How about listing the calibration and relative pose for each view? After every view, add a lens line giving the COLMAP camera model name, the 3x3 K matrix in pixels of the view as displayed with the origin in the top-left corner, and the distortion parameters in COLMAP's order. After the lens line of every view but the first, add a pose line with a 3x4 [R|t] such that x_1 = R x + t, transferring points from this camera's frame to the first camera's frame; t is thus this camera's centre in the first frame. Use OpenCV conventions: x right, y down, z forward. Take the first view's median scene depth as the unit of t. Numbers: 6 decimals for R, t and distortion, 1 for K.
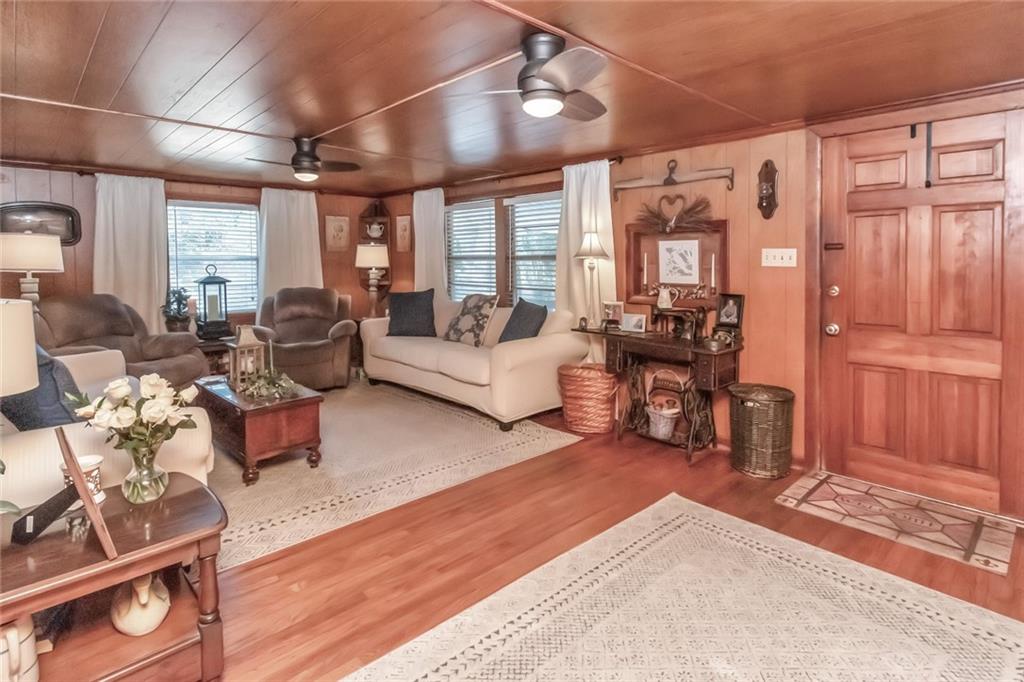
lens RADIAL K [[523.1, 0, 507.1], [0, 523.1, 269.5], [0, 0, 1]] dist [0.000223, 0.000015]
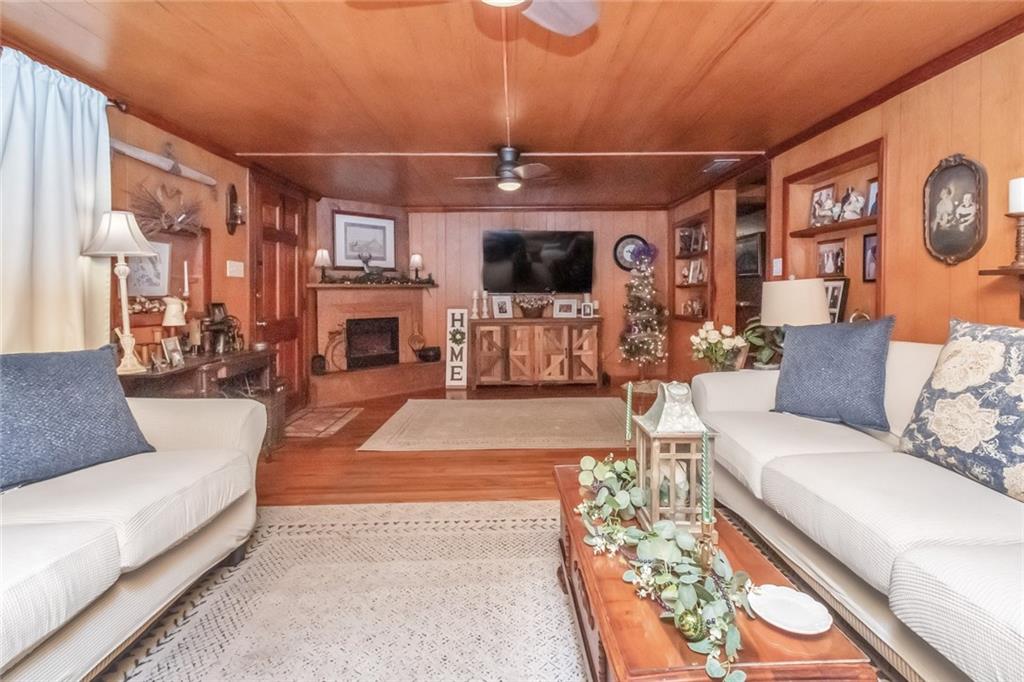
lens RADIAL K [[452.4, 0, 514.7], [0, 452.4, 299.6], [0, 0, 1]] dist [-0.000709, -0.000105]
pose [[-0.743065, -0.004660, 0.669203, -0.428739], [0.019882, 0.999381, 0.029035, 0.018986], [-0.668924, 0.034880, -0.742512, 0.916968]]
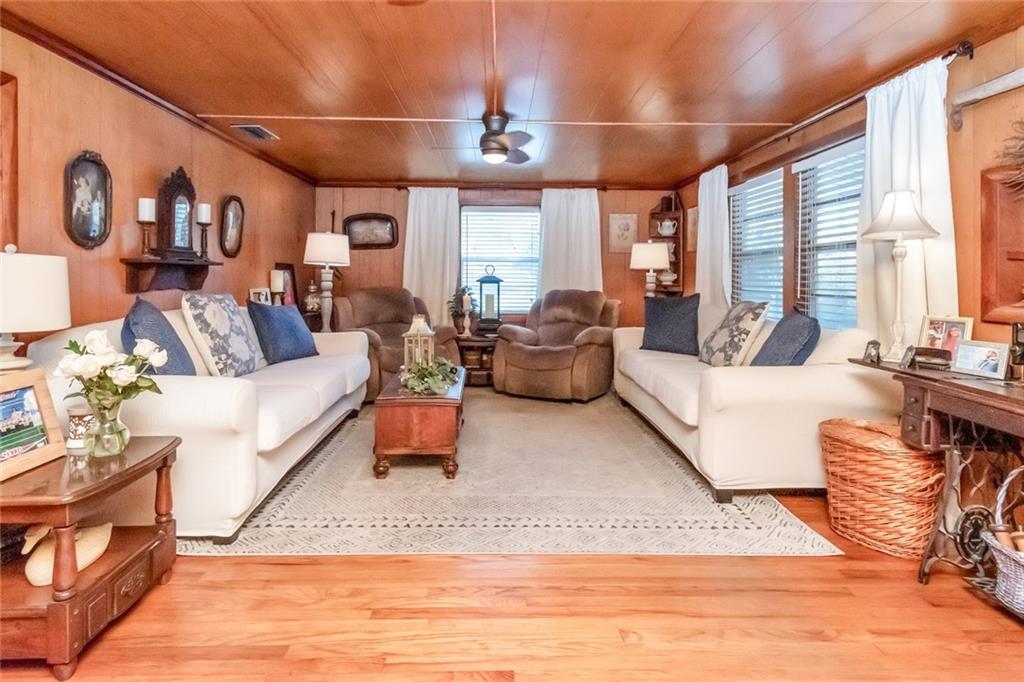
lens RADIAL K [[538.1, 0, 513.2], [0, 538.1, 274.0], [0, 0, 1]] dist [0.001030, 0.000479]
pose [[0.744946, 0.001646, -0.667123, 0.203551], [-0.020601, 0.999577, -0.020538, 0.032891], [0.666807, 0.029043, 0.744664, 0.251370]]
